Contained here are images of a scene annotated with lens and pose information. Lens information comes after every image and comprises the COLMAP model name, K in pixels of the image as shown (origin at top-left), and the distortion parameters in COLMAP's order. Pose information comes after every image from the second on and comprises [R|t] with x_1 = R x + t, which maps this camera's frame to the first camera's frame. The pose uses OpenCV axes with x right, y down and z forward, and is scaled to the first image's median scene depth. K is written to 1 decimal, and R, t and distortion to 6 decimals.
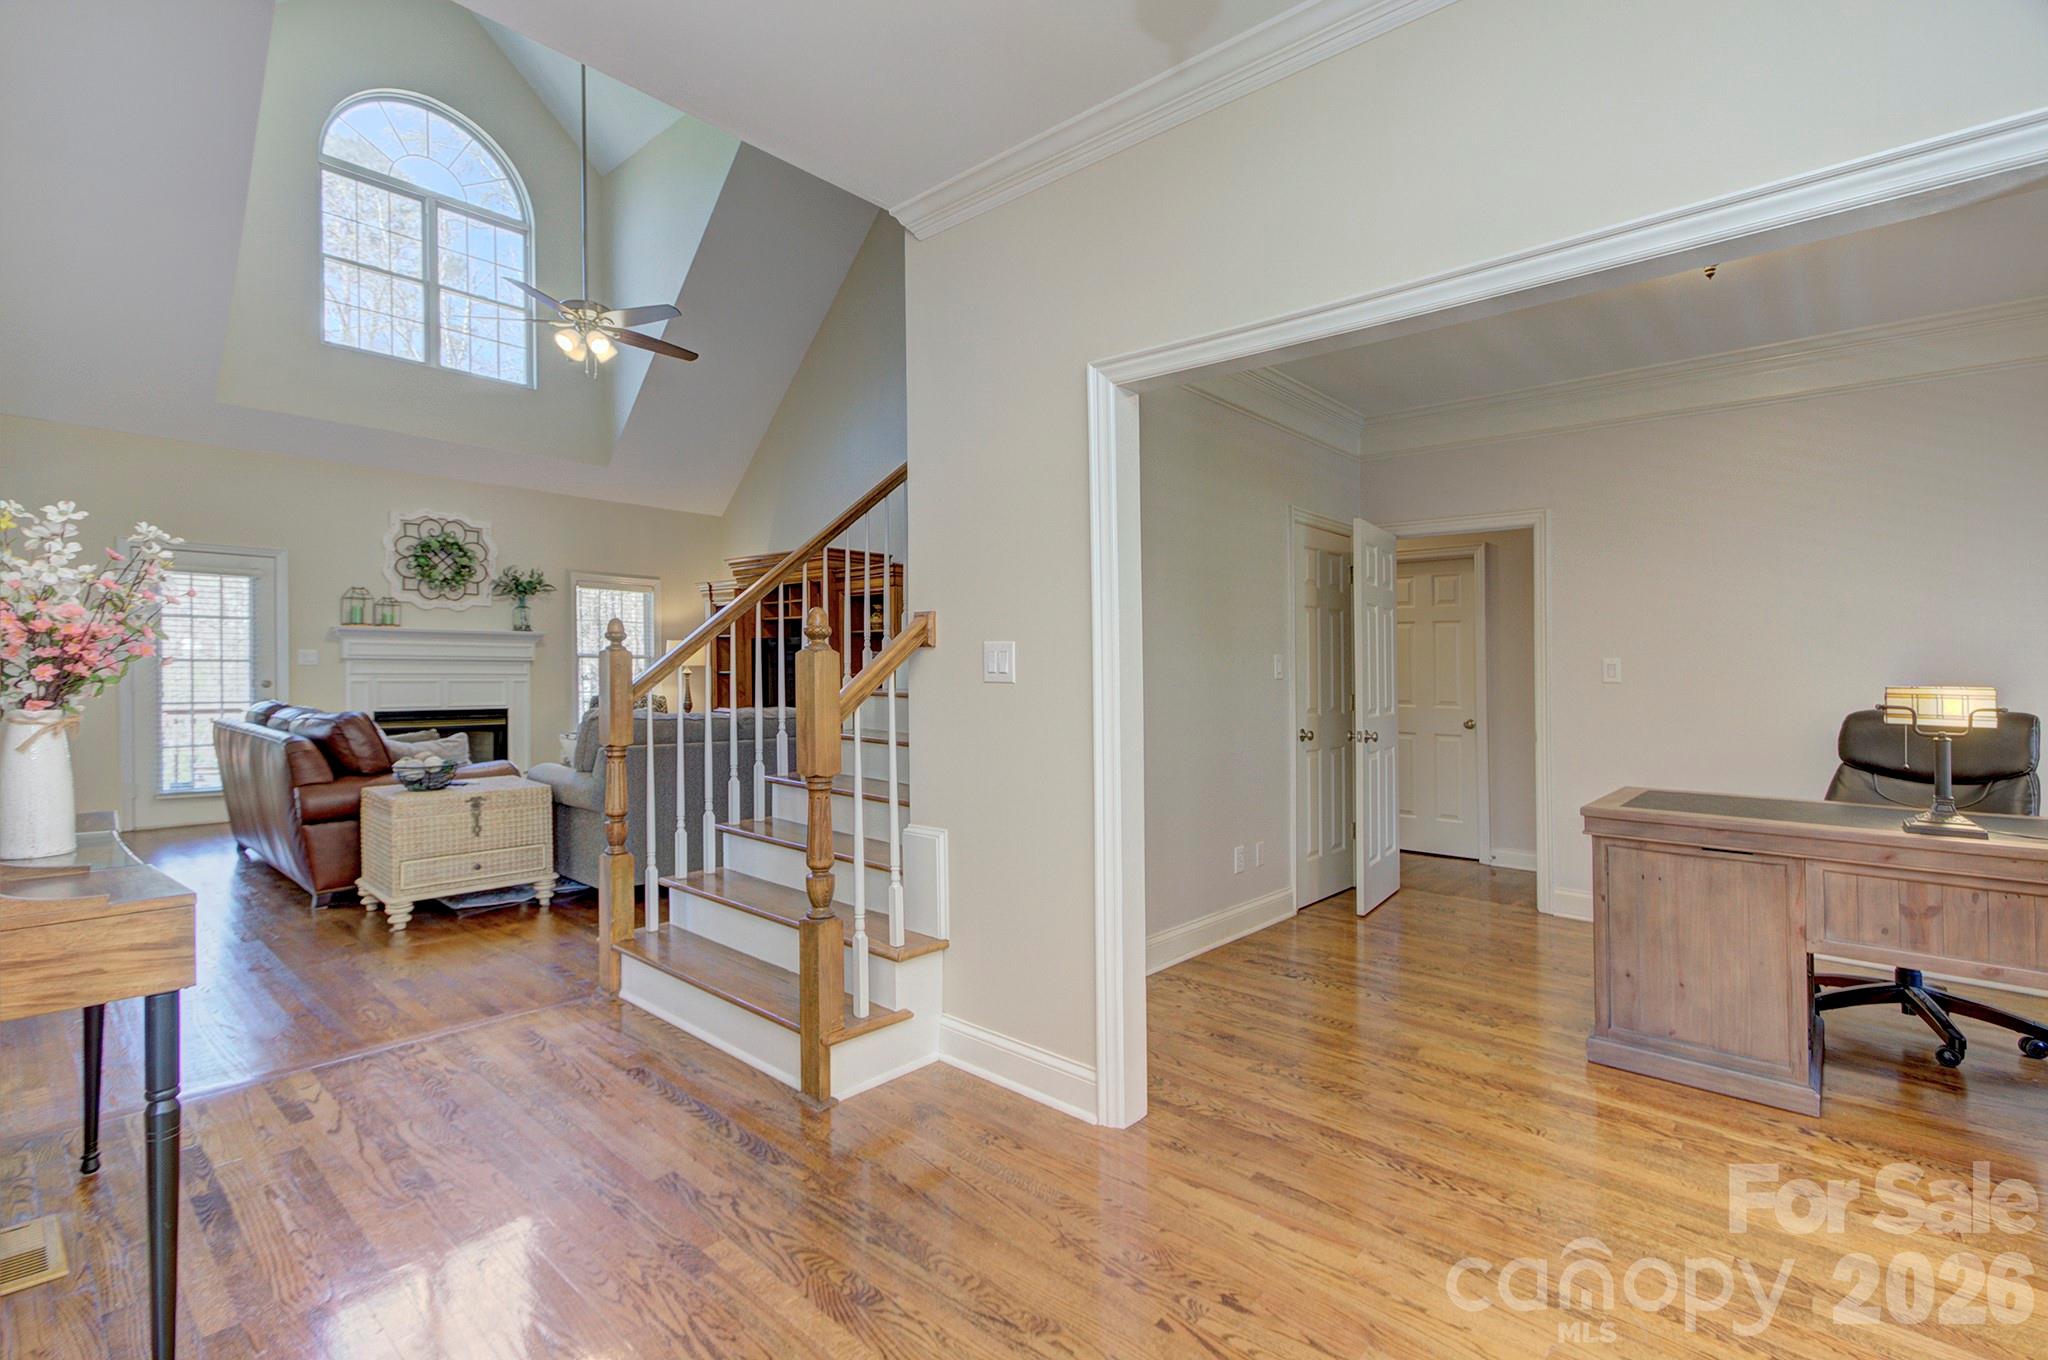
lens RADIAL K [[960.8, 0, 1040.8], [0, 960.8, 723.6], [0, 0, 1]] dist [0.001060, 0.003268]
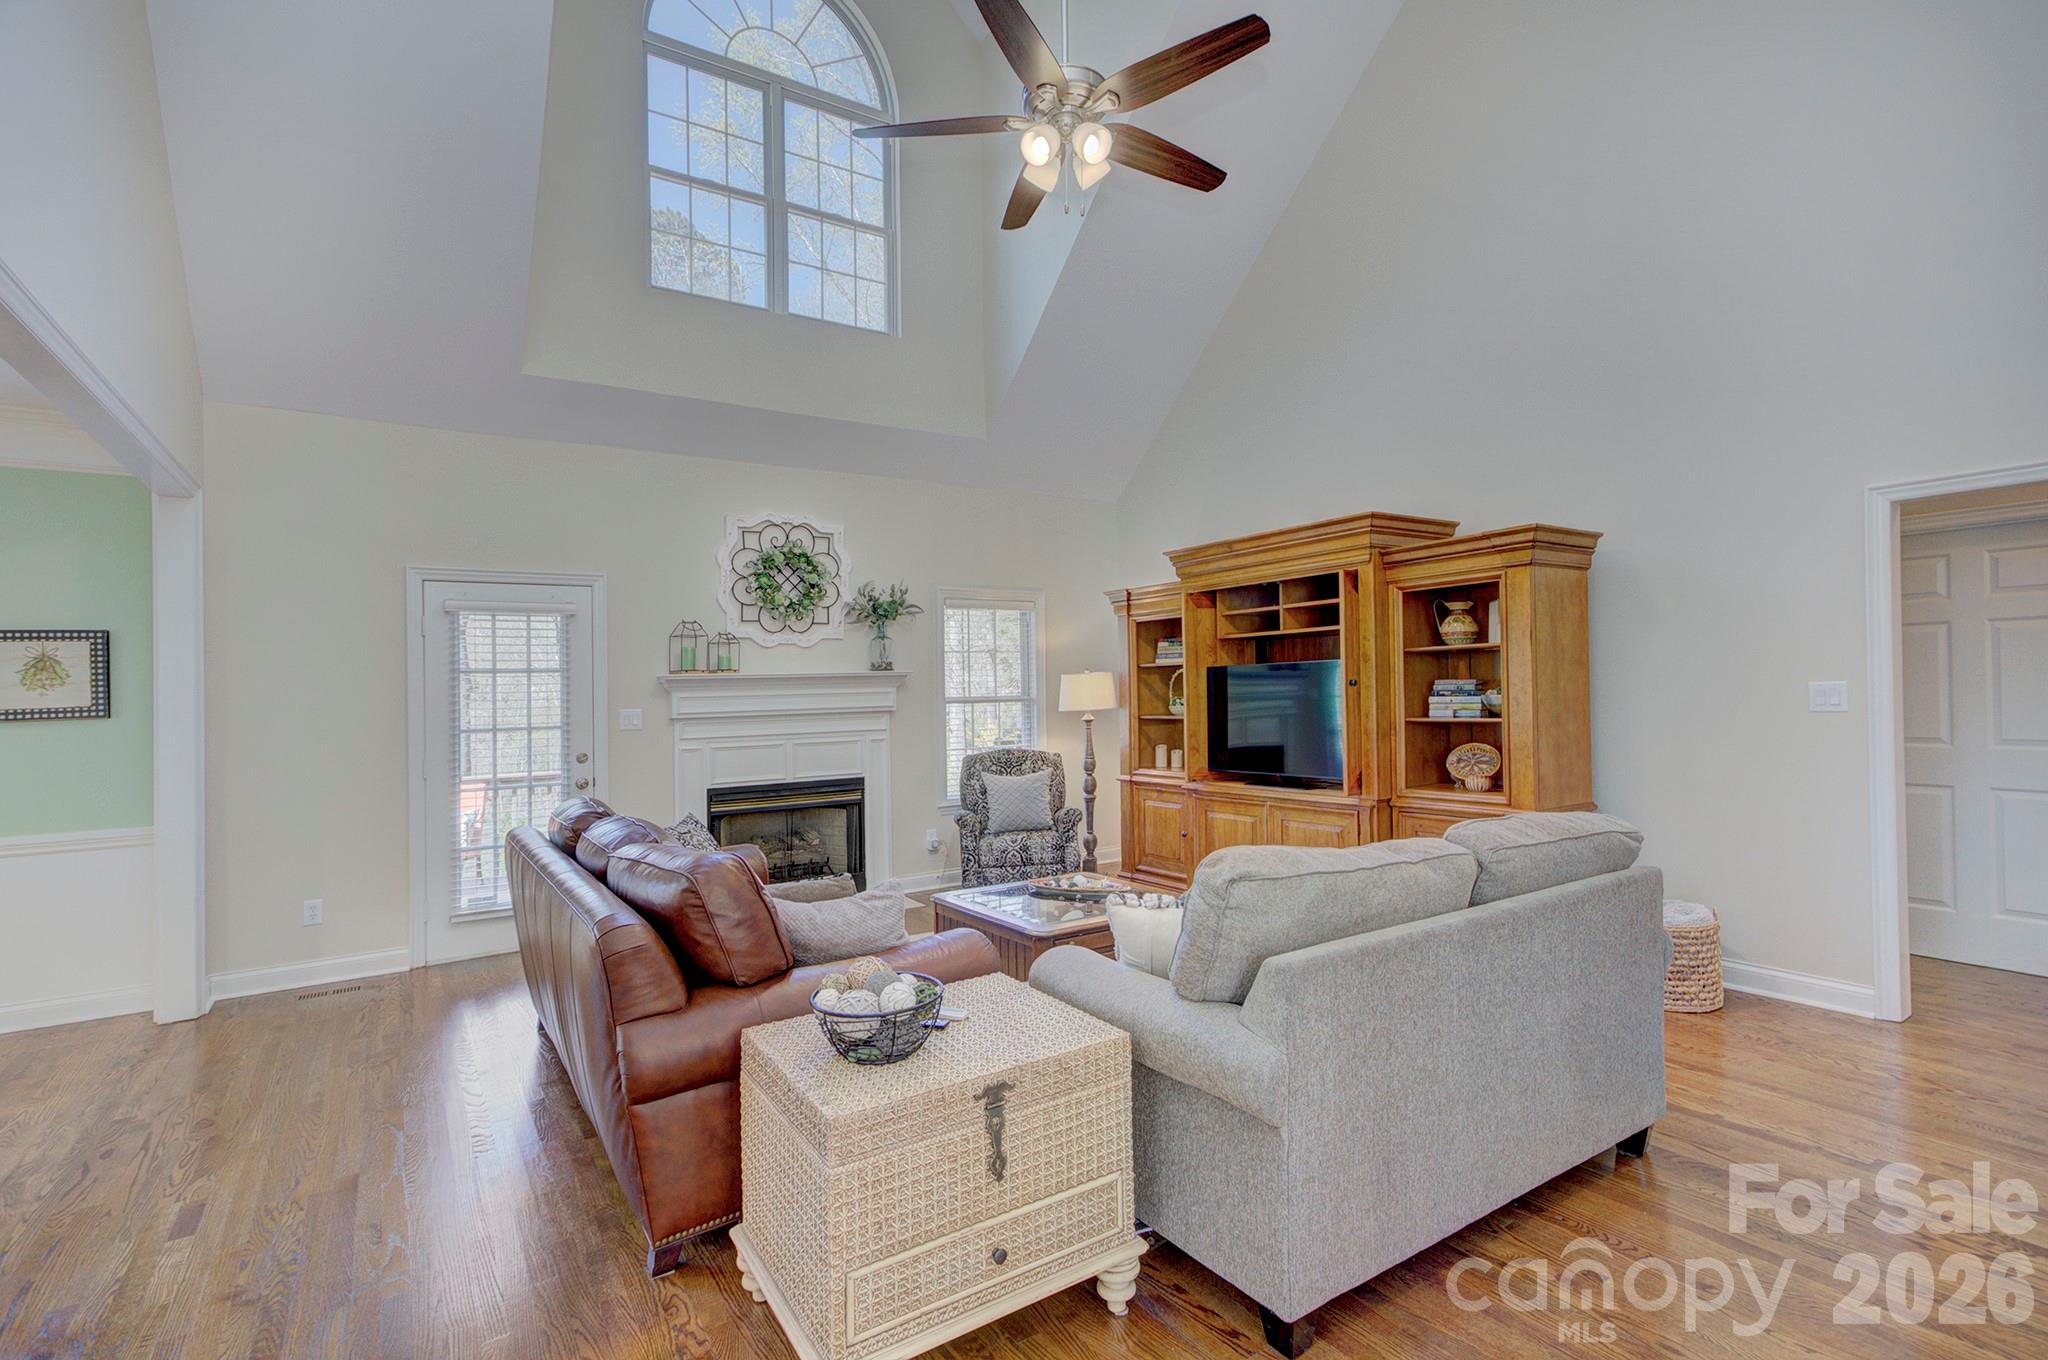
lens RADIAL K [[960.8, 0, 1025.0], [0, 960.8, 689.3], [0, 0, 1]] dist [0.001060, 0.003268]
pose [[0.967395, -0.037723, -0.250447, -0.318950], [0.023746, 0.997999, -0.058601, -0.046279], [0.252156, 0.050743, 0.966355, 0.409422]]
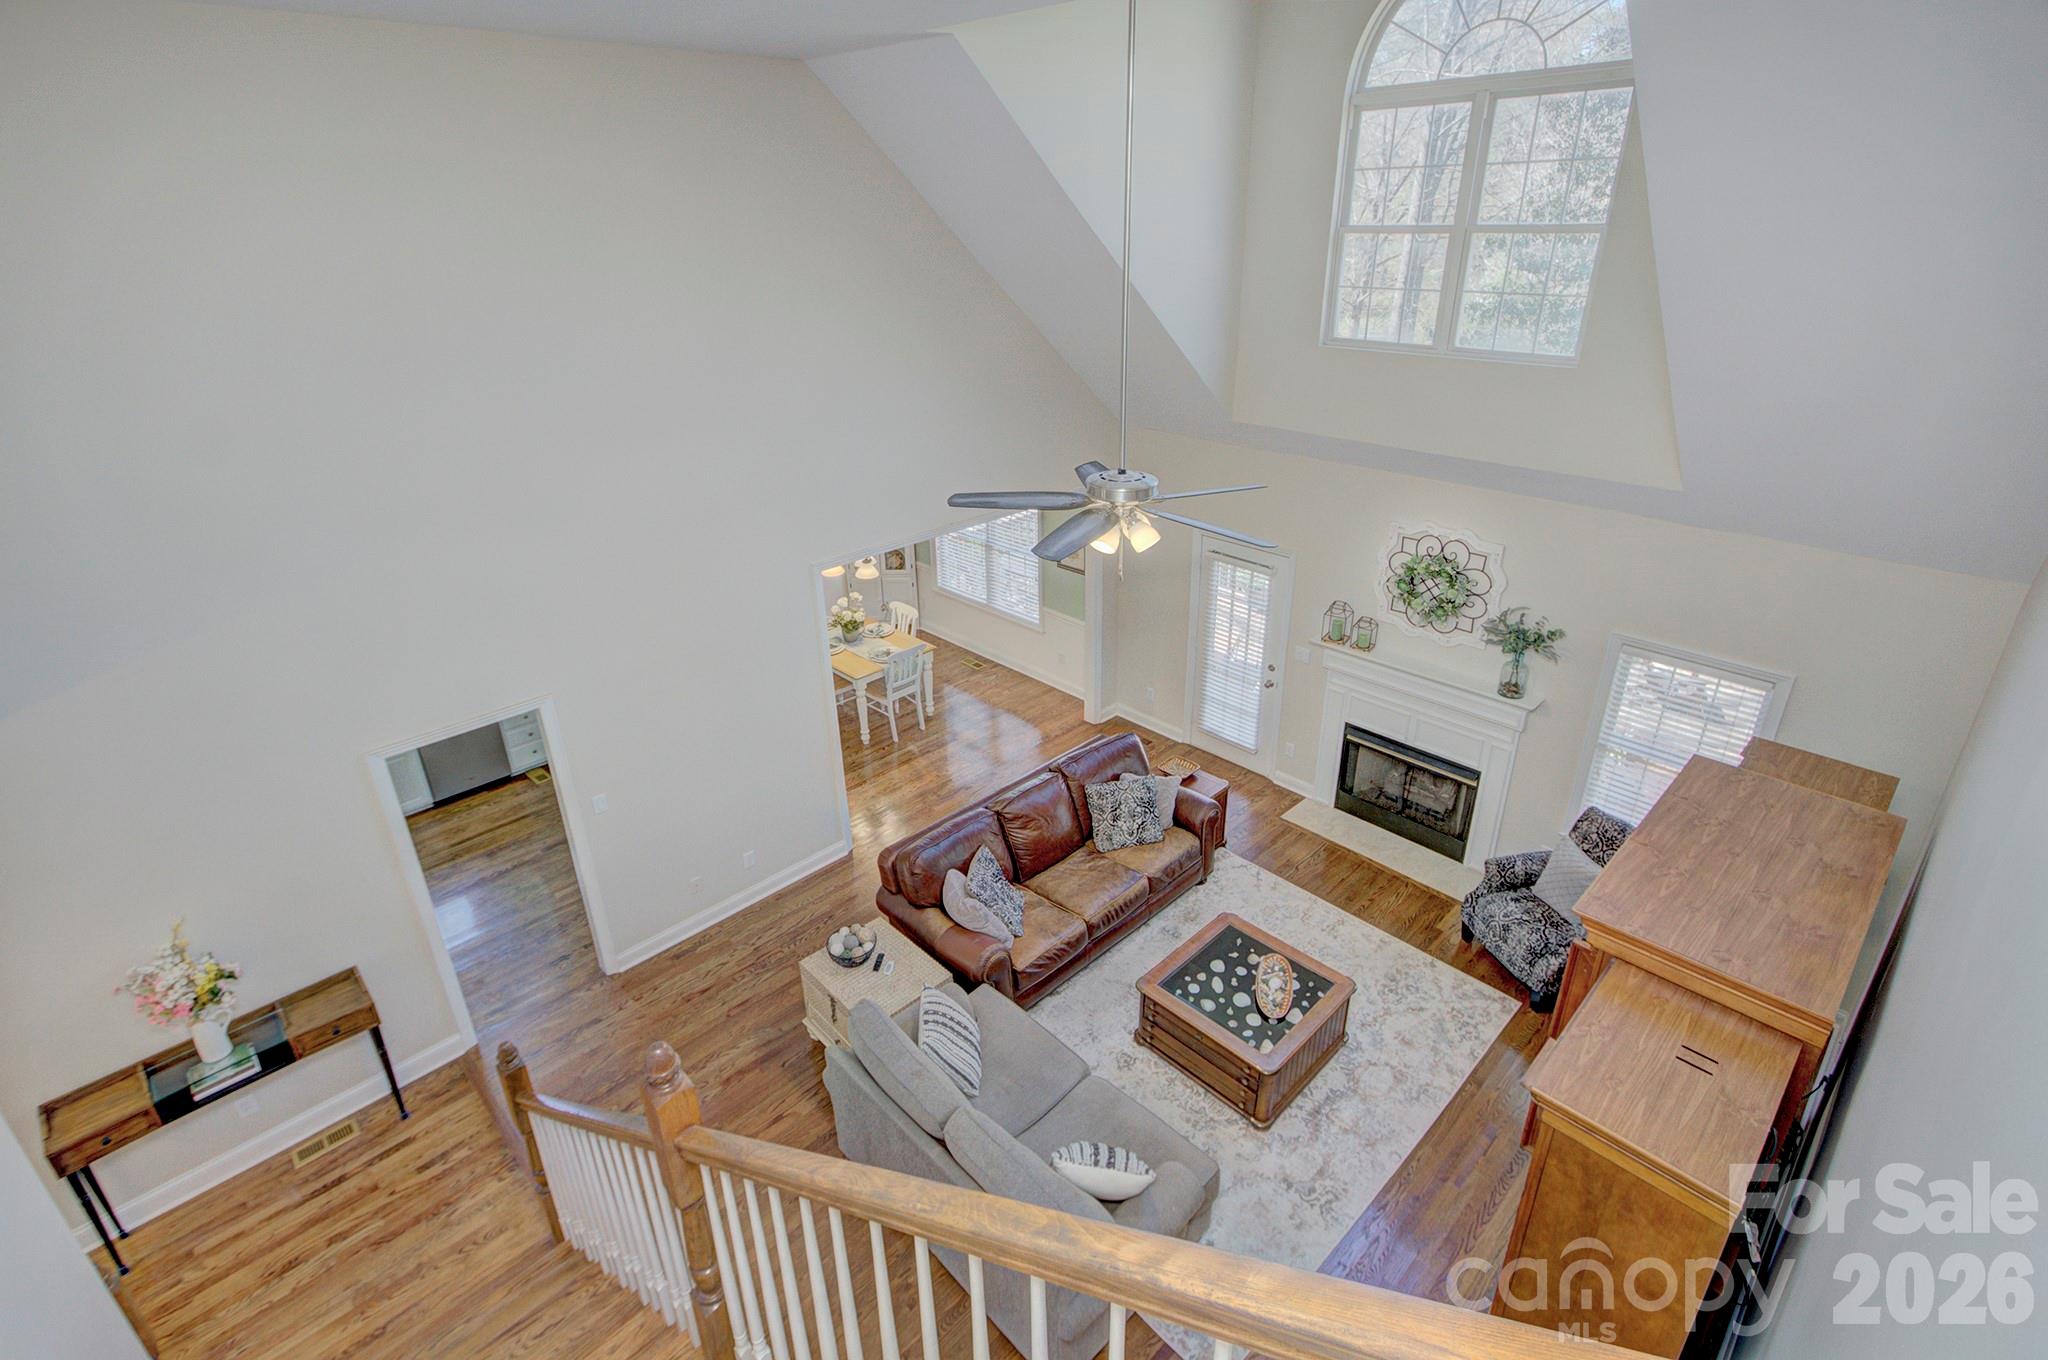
lens RADIAL K [[960.8, 0, 1026.1], [0, 960.8, 668.5], [0, 0, 1]] dist [0.001060, 0.003268]
pose [[-0.063969, 0.429242, -0.900921, 0.168529], [-0.050625, 0.900212, 0.432499, -0.519002], [0.996667, 0.073275, -0.035856, 0.835877]]
